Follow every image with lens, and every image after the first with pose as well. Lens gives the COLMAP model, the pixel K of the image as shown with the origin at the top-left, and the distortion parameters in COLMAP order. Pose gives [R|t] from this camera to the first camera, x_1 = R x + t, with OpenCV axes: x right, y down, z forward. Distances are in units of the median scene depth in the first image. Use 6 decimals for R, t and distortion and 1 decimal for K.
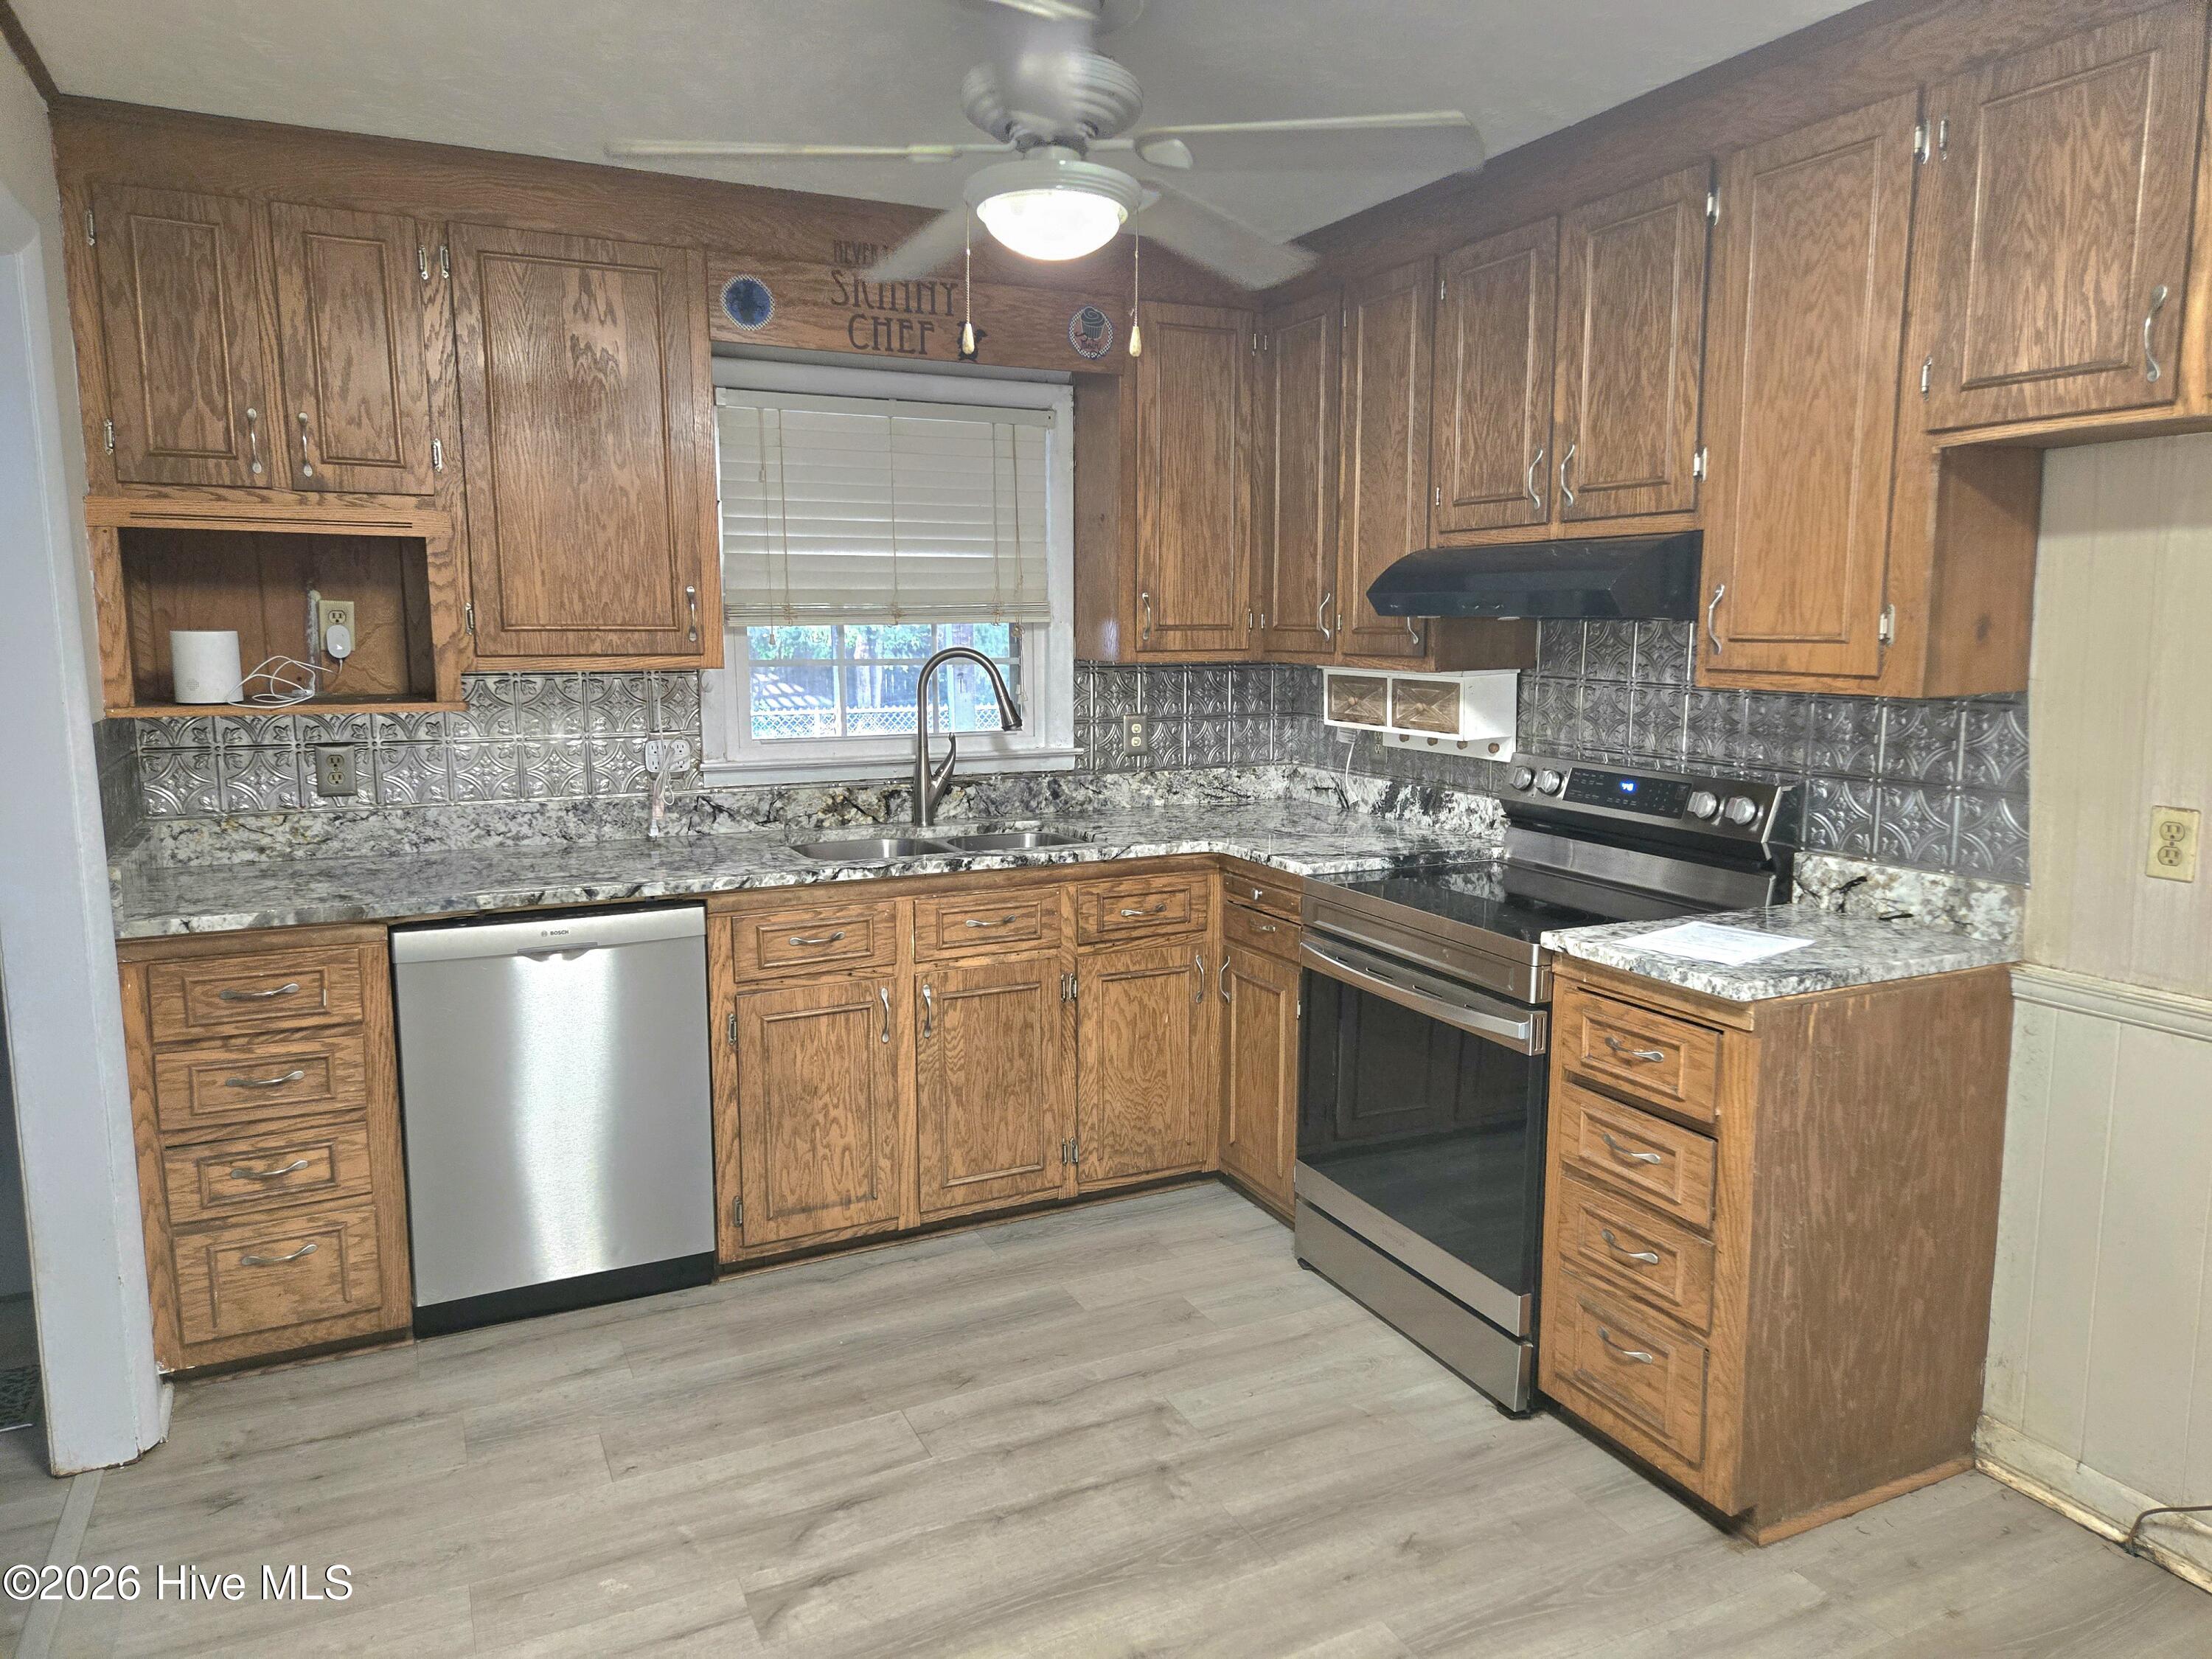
lens RADIAL K [[1472.3, 0, 1131.7], [0, 1472.3, 822.4], [0, 0, 1]] dist [0.075416, -0.060976]
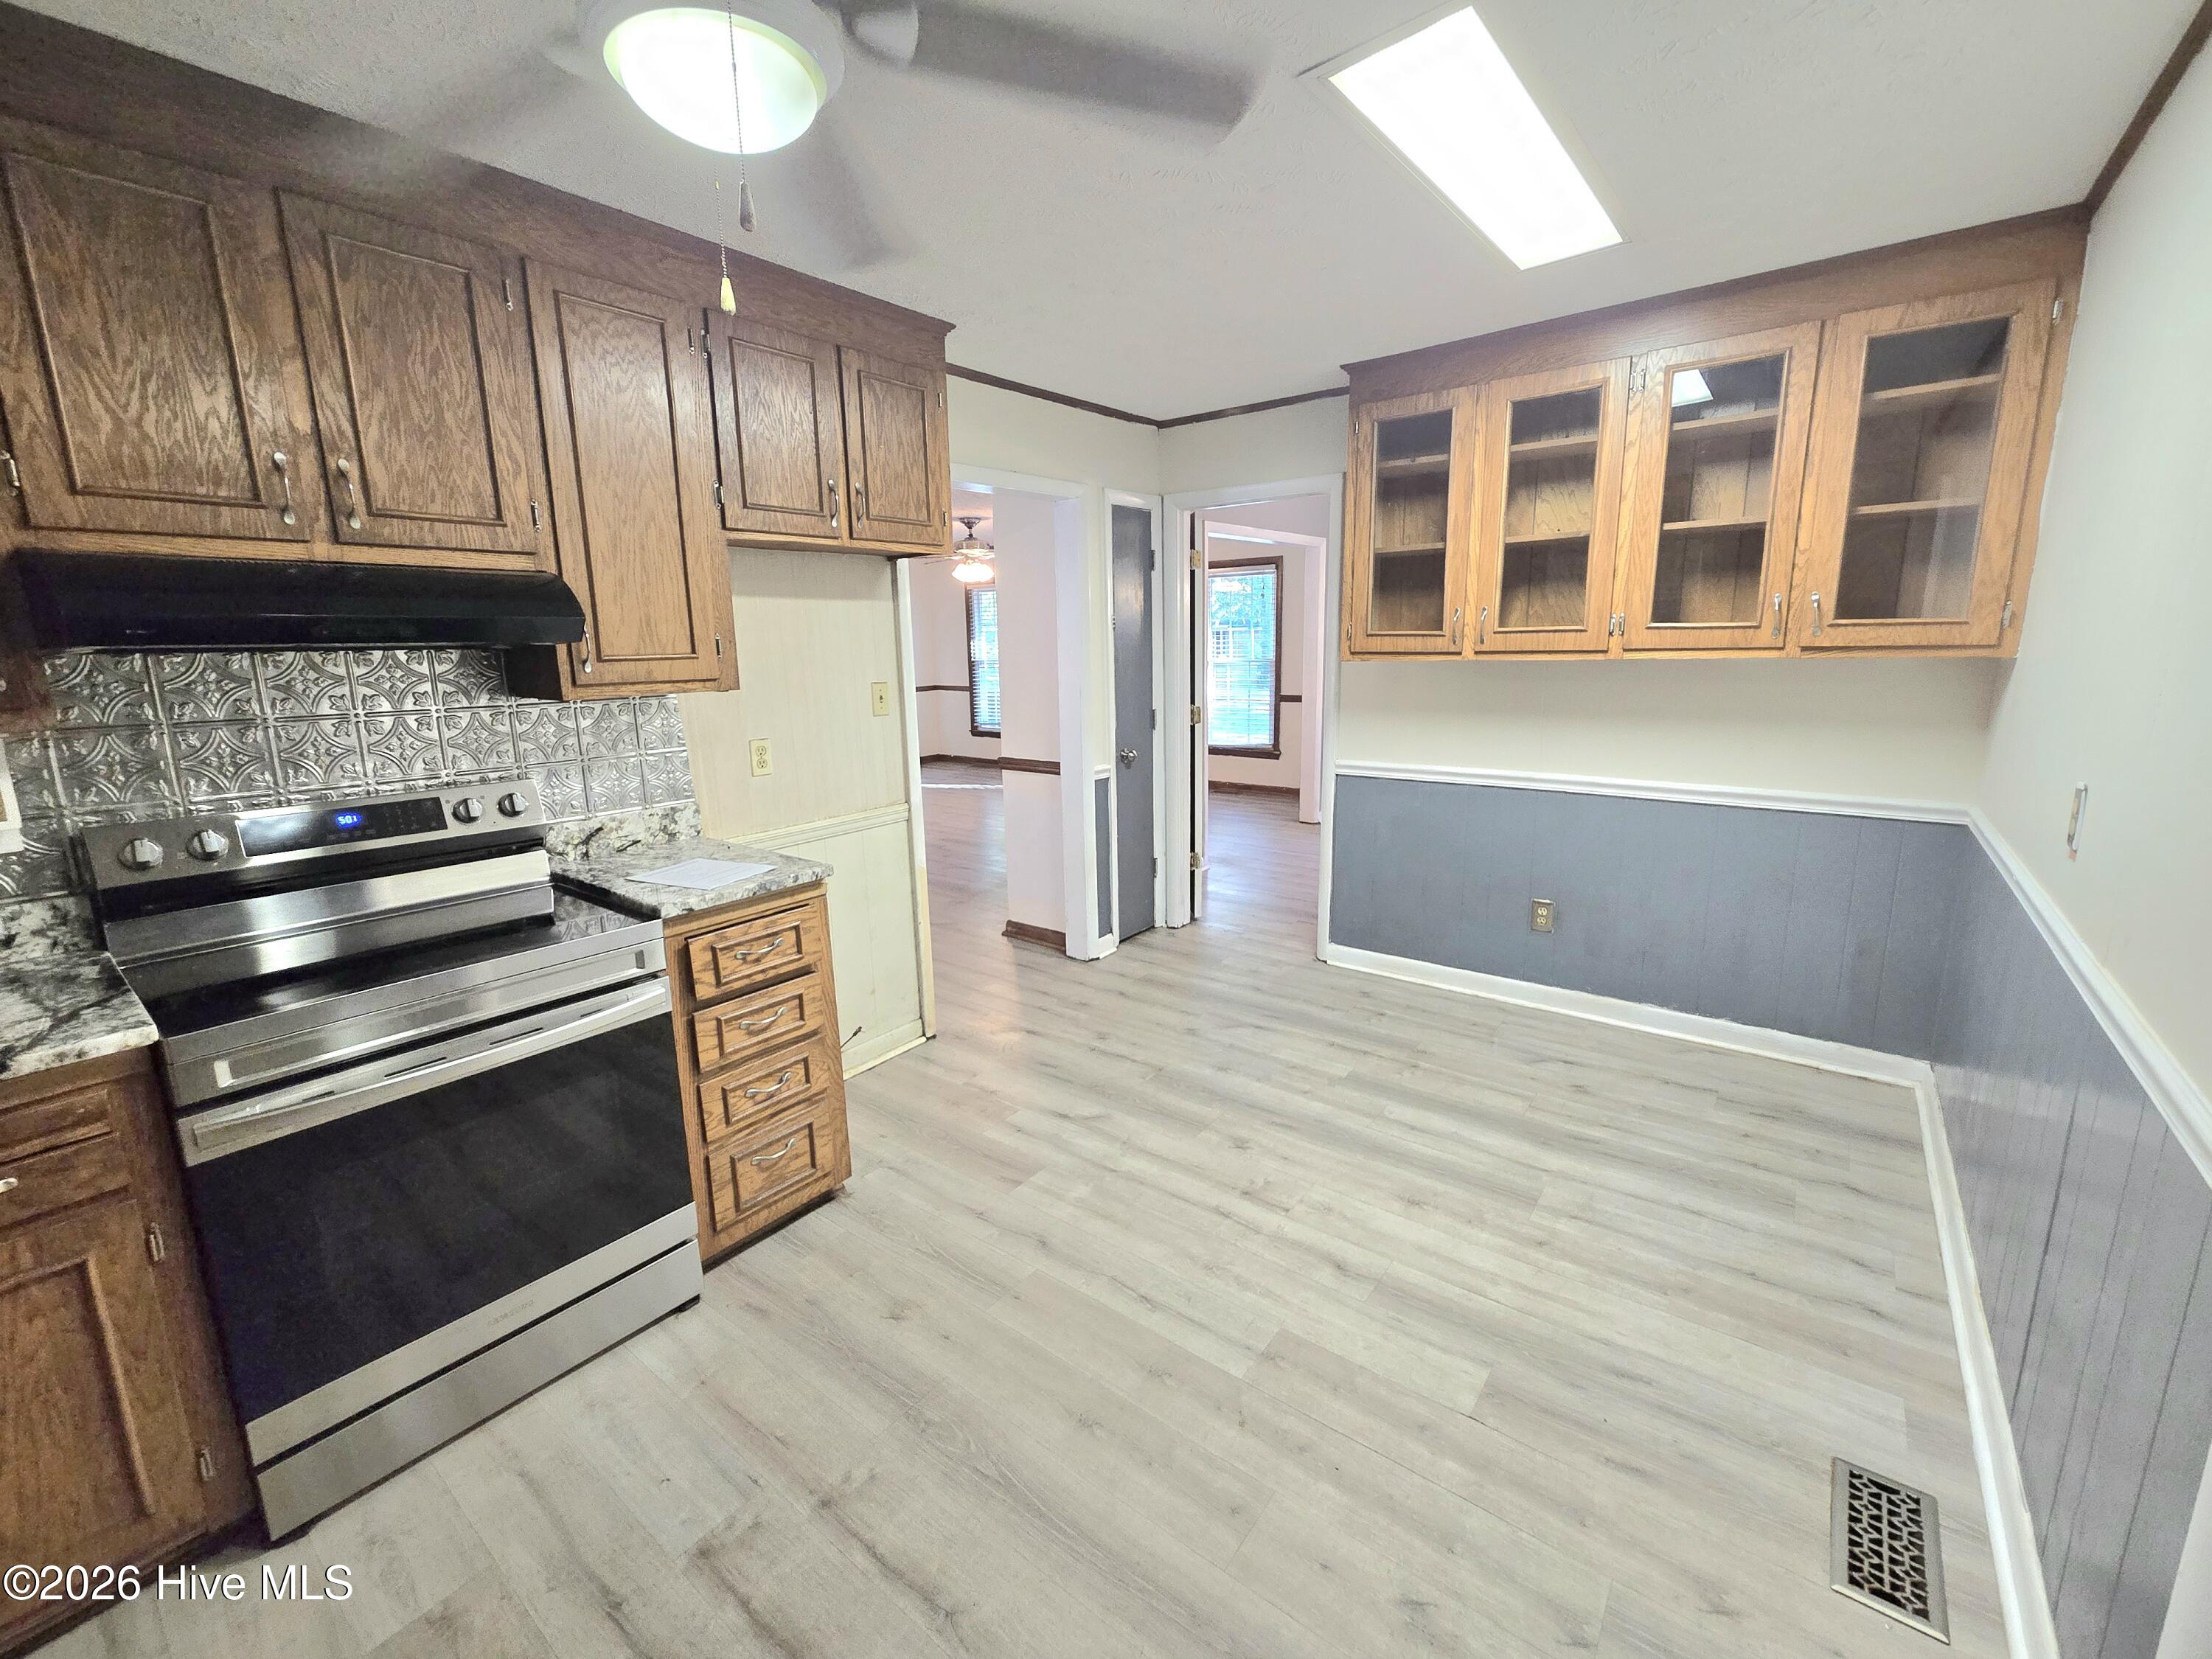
lens RADIAL K [[903.3, 0, 1105.7], [0, 903.3, 816.4], [0, 0, 1]] dist [-0.002353, -0.000493]
pose [[-0.425829, -0.164258, 0.889769, -0.417643], [0.145405, 0.958179, 0.246475, -0.100578], [-0.893044, 0.234333, -0.384137, 0.773903]]
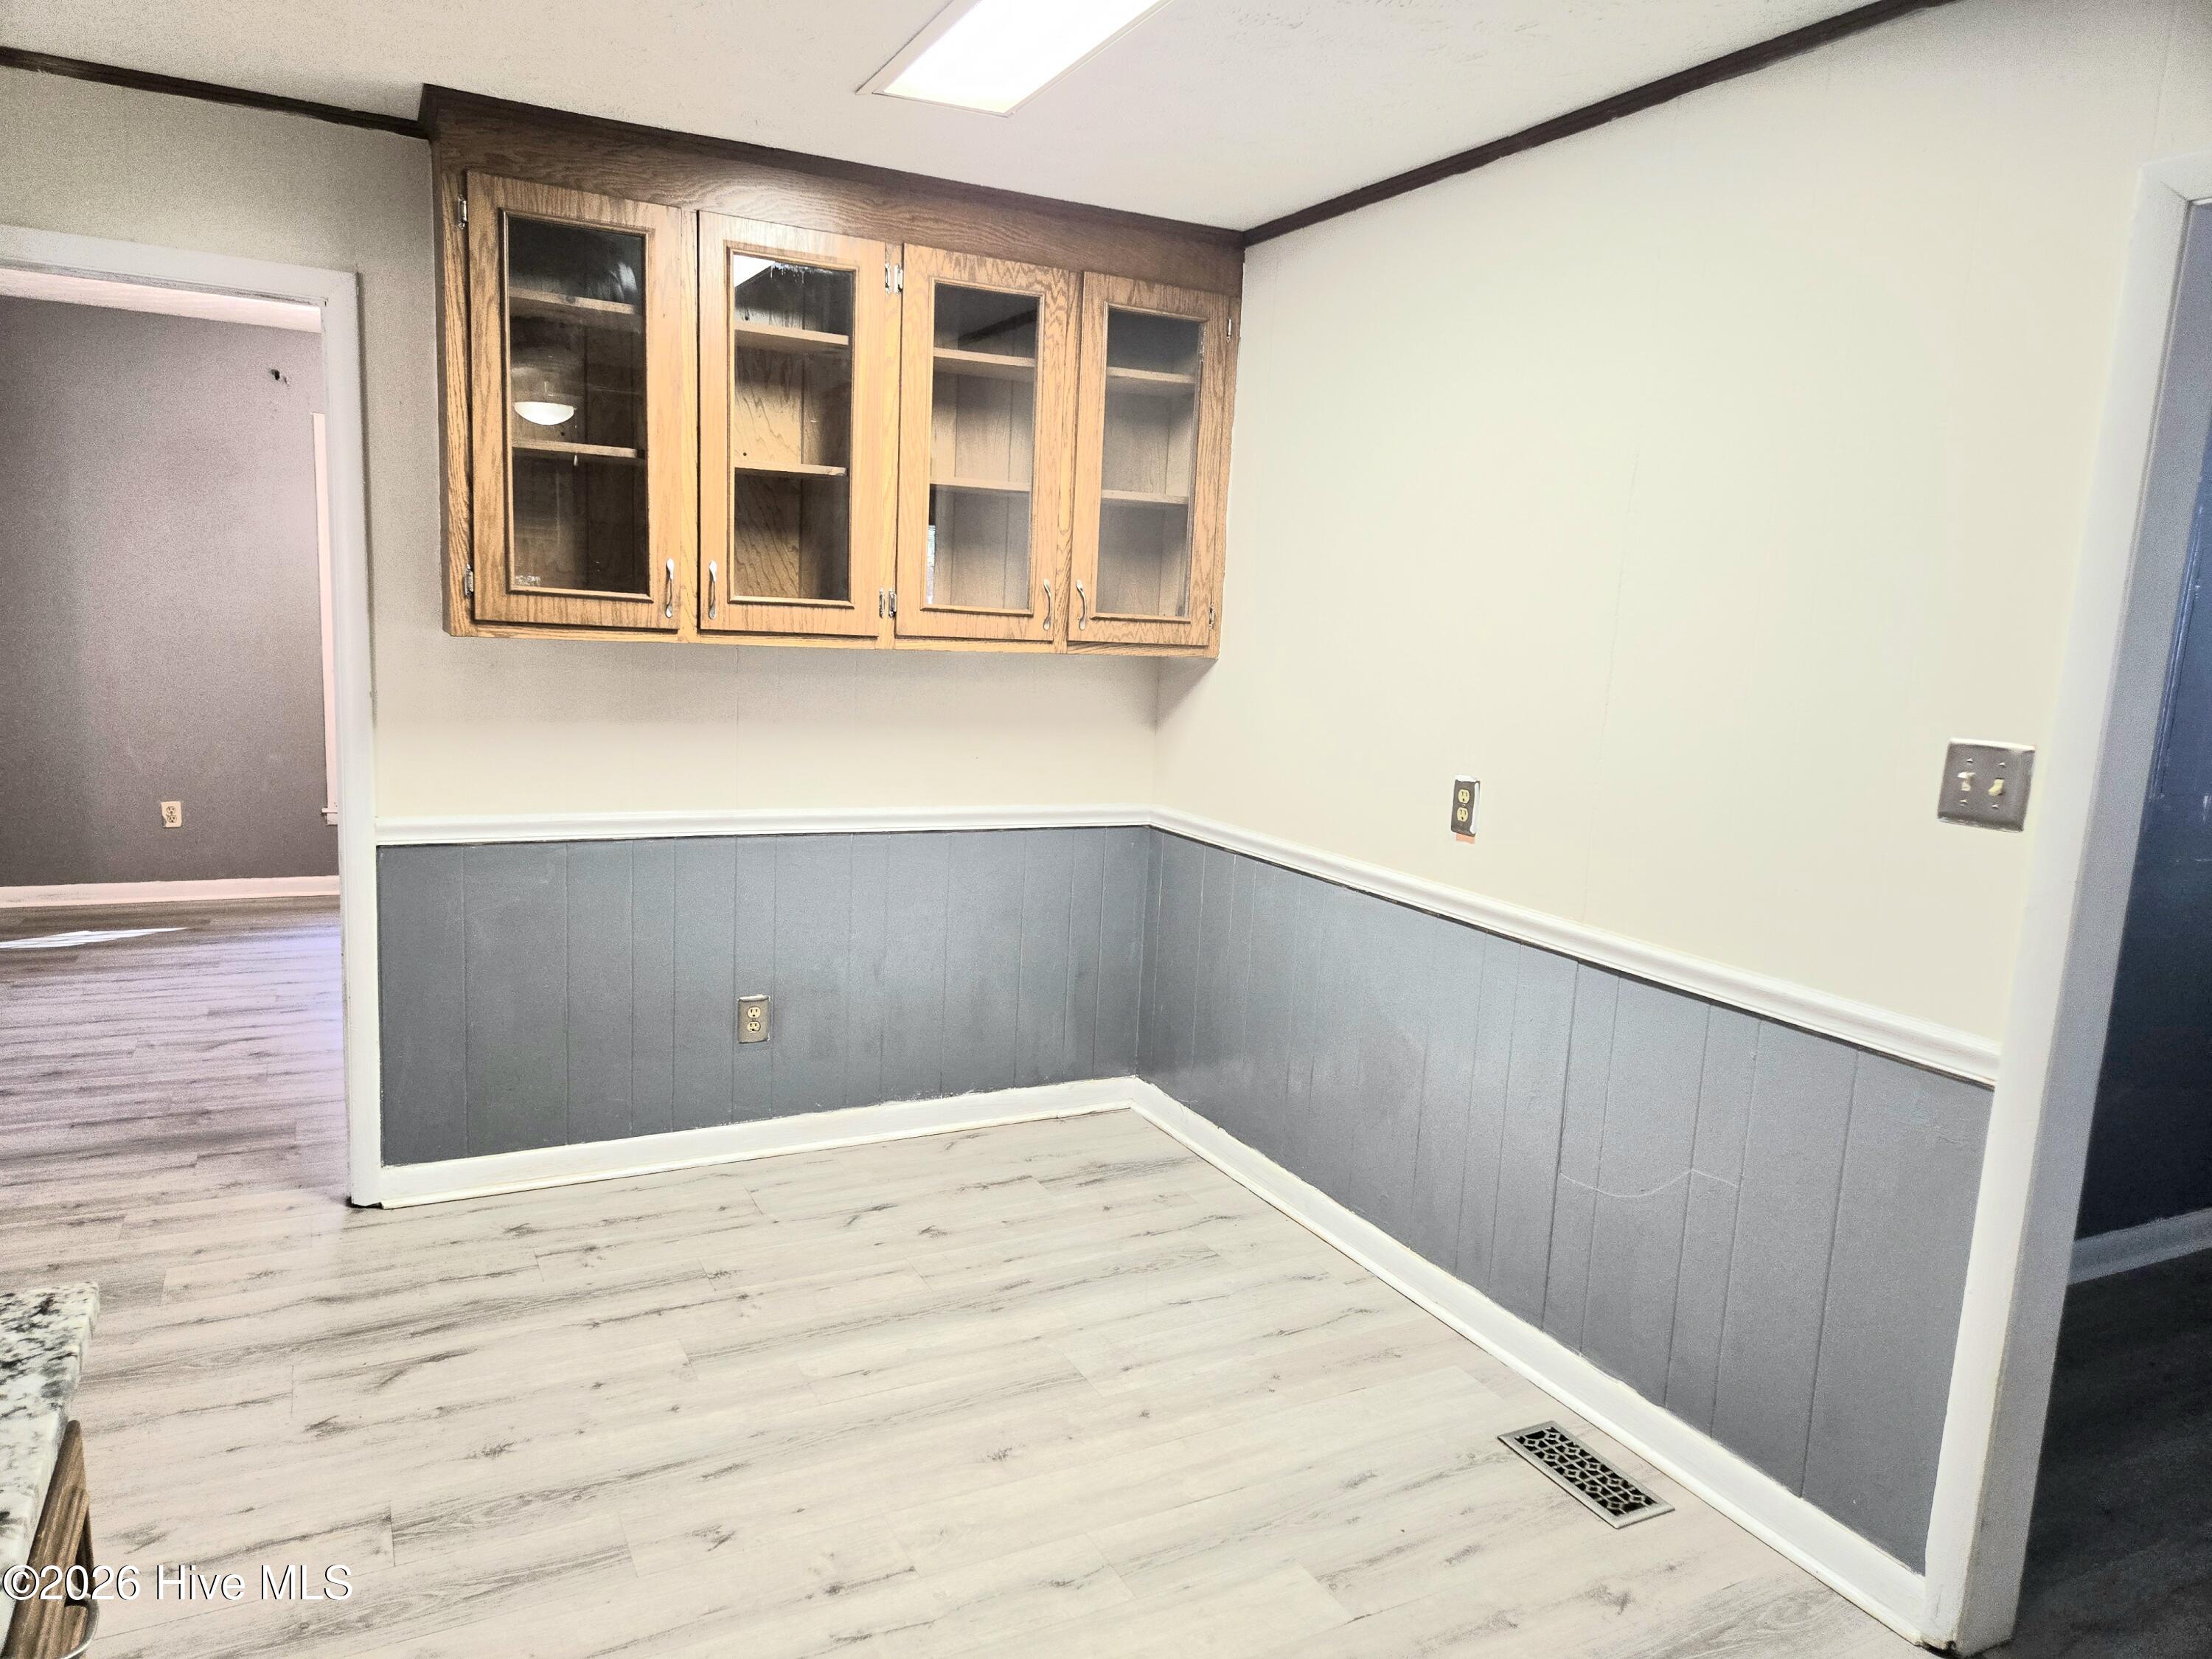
lens RADIAL K [[1465.9, 0, 1090.7], [0, 1465.9, 840.5], [0, 0, 1]] dist [0.037323, -0.001415]
pose [[-0.998927, -0.044878, -0.011463, 0.051091], [-0.046268, 0.955227, 0.292234, -0.143714], [-0.002165, 0.292451, -0.956278, 1.016529]]
